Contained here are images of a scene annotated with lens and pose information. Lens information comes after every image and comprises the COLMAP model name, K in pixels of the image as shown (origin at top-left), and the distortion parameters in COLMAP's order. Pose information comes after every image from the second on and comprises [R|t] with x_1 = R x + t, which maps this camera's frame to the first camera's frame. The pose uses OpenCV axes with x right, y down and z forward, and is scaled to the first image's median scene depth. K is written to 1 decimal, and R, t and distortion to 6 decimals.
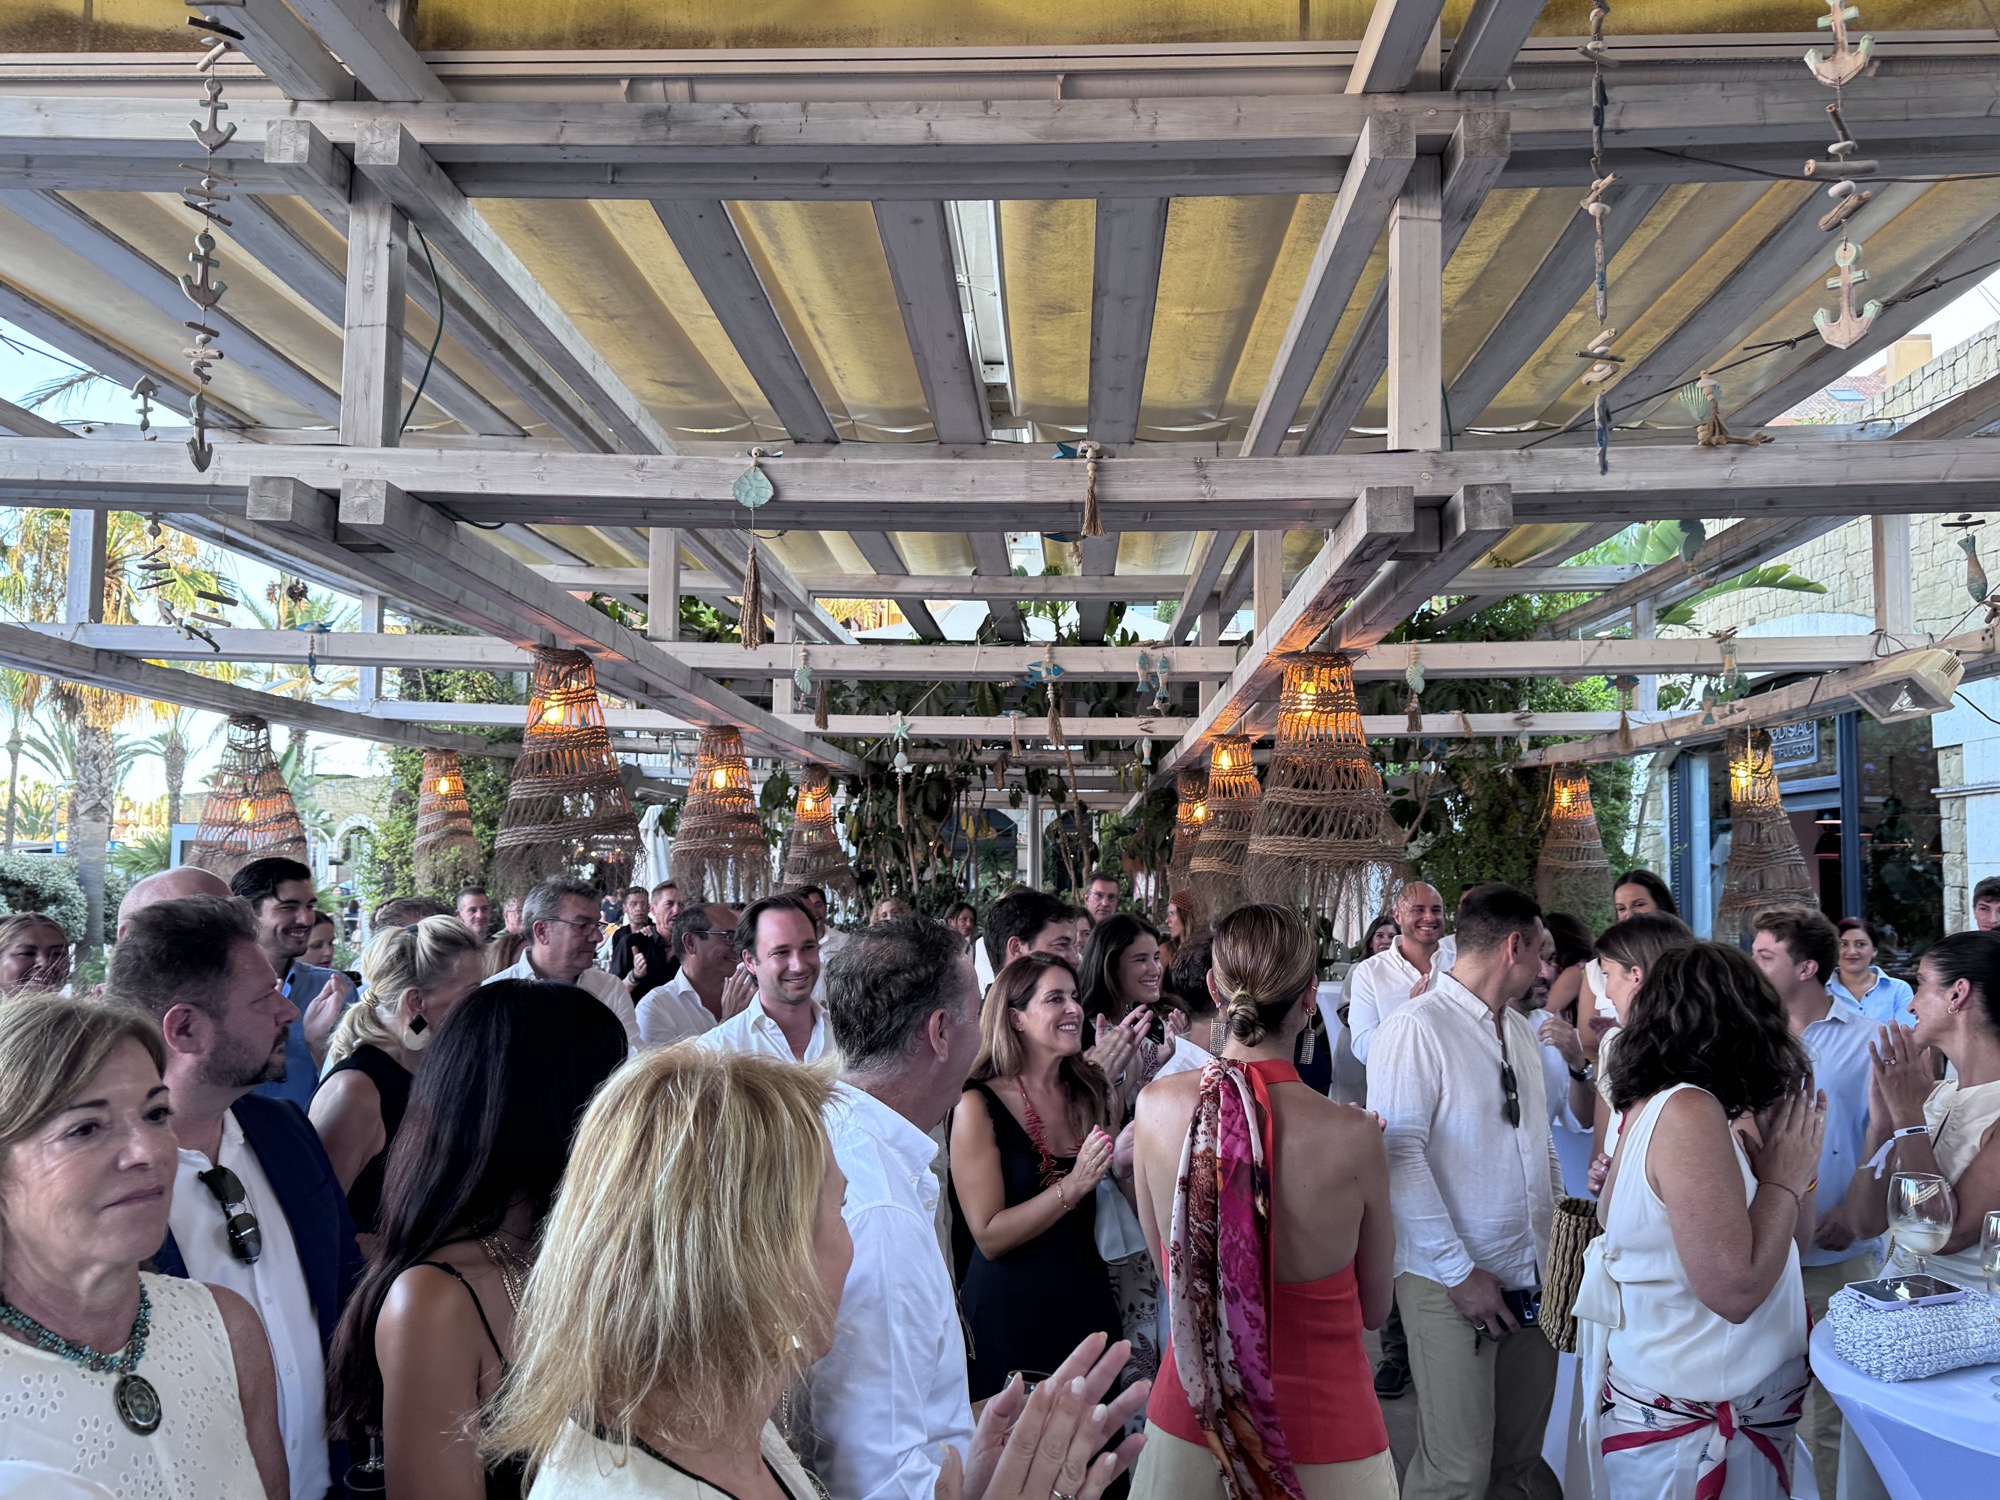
lens RADIAL K [[1804.5, 0, 992.4], [0, 1804.5, 736.5], [0, 0, 1]] dist [0.109639, -0.029369]
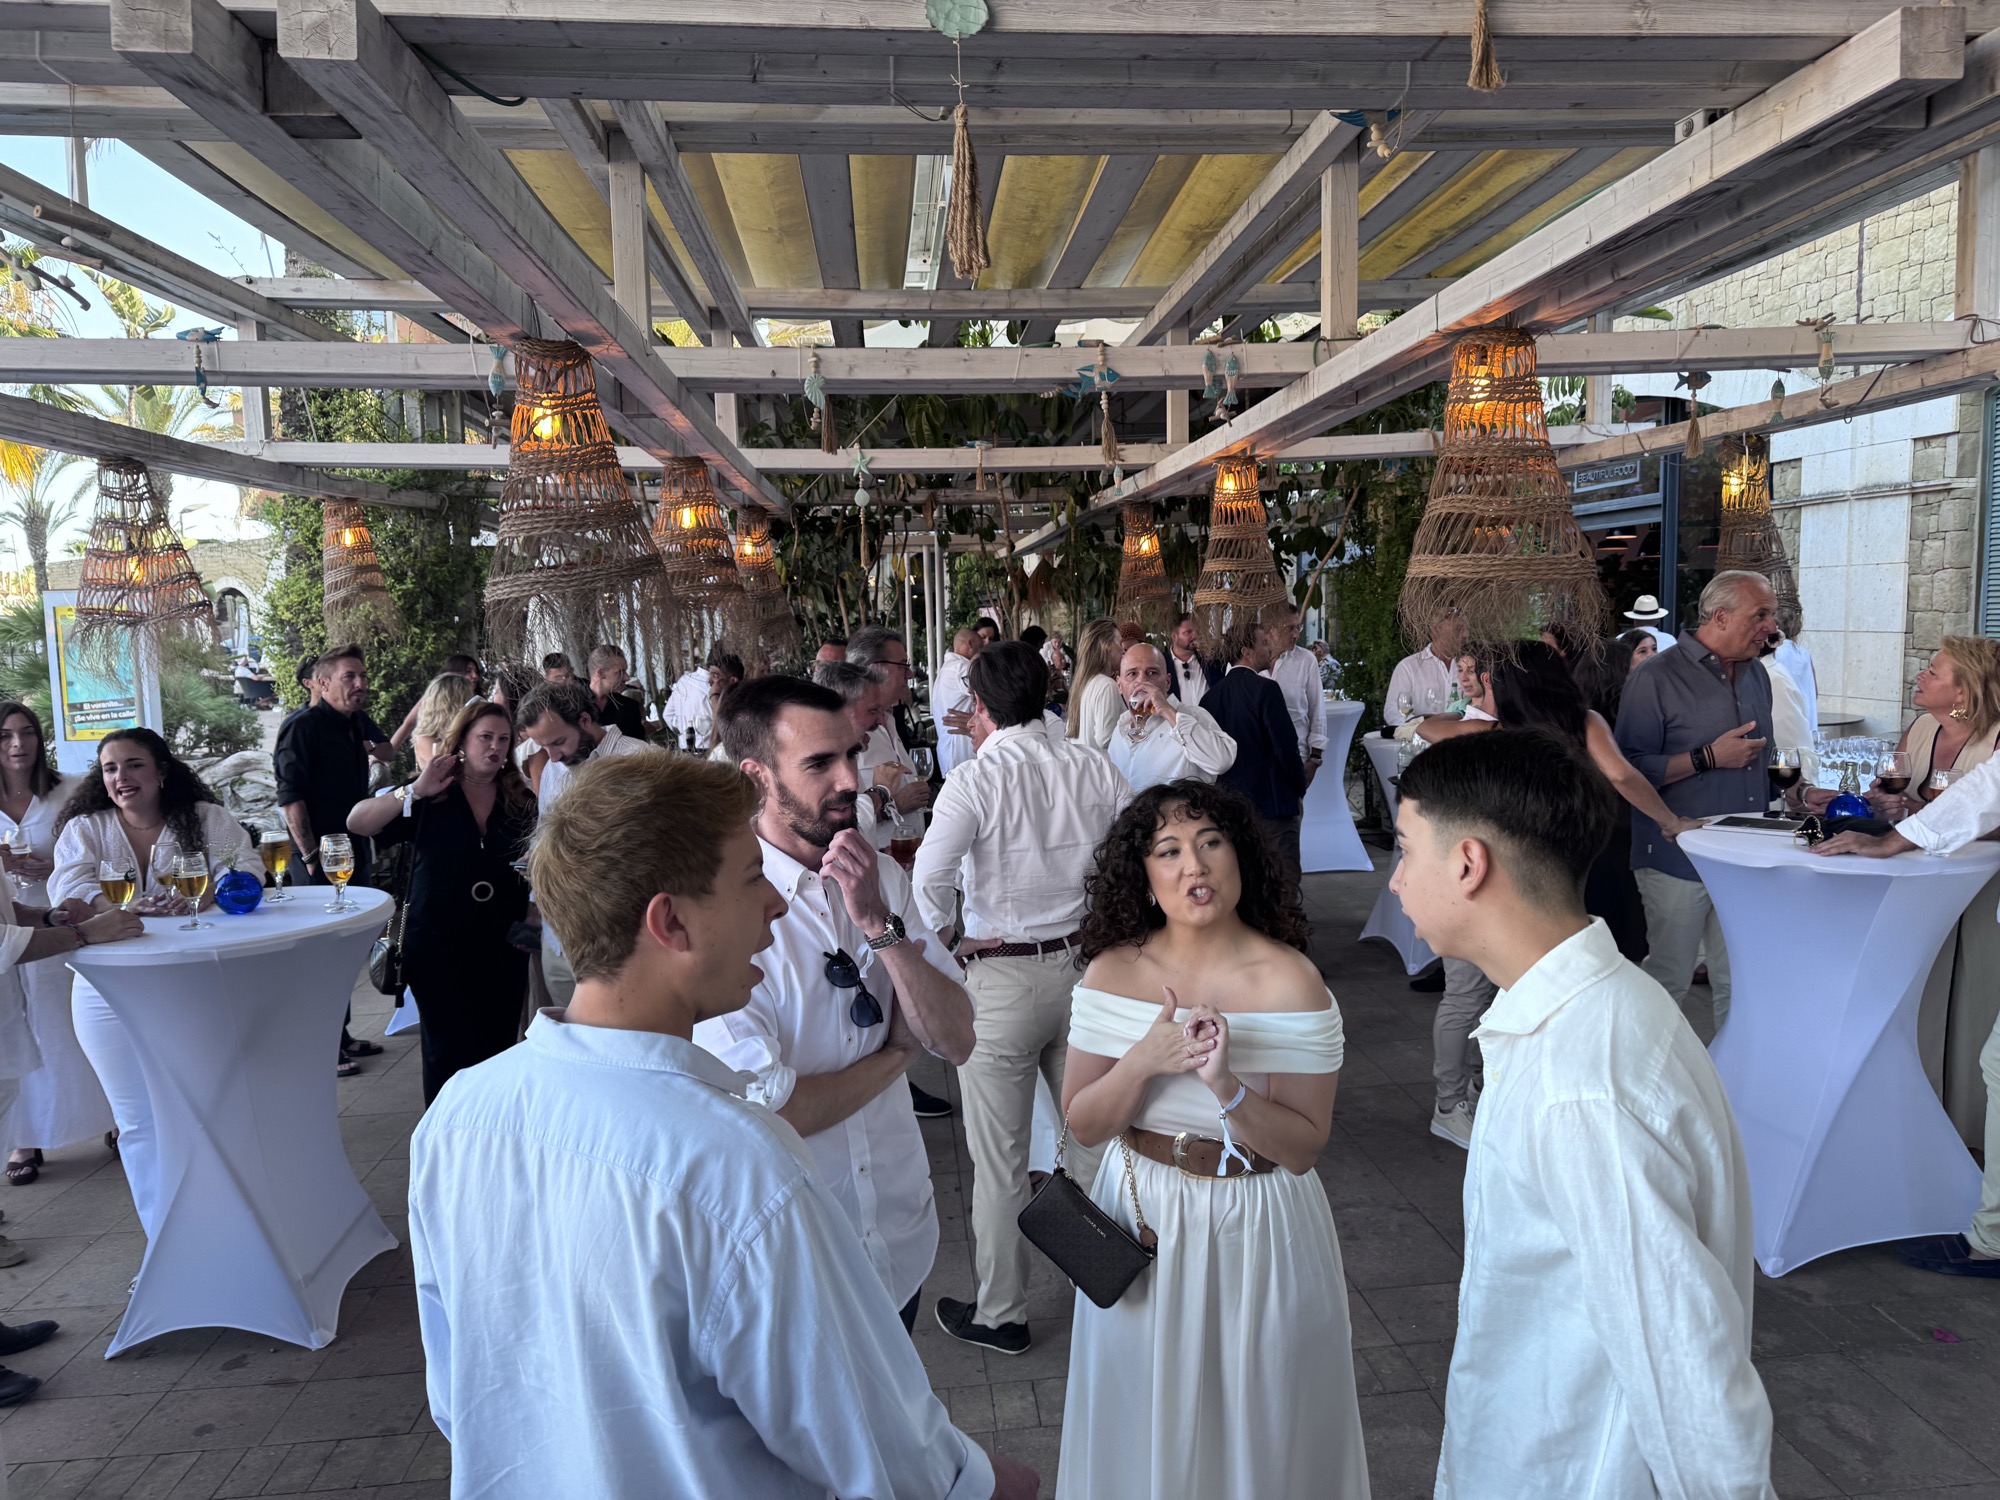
lens RADIAL K [[1520.9, 0, 1005.5], [0, 1520.9, 749.9], [0, 0, 1]] dist [0.039363, -0.026355]
pose [[0.989766, -0.048379, 0.134251, -0.083204], [0.025392, 0.985473, 0.167921, 0.011305], [-0.140424, -0.162793, 0.976616, 0.182410]]
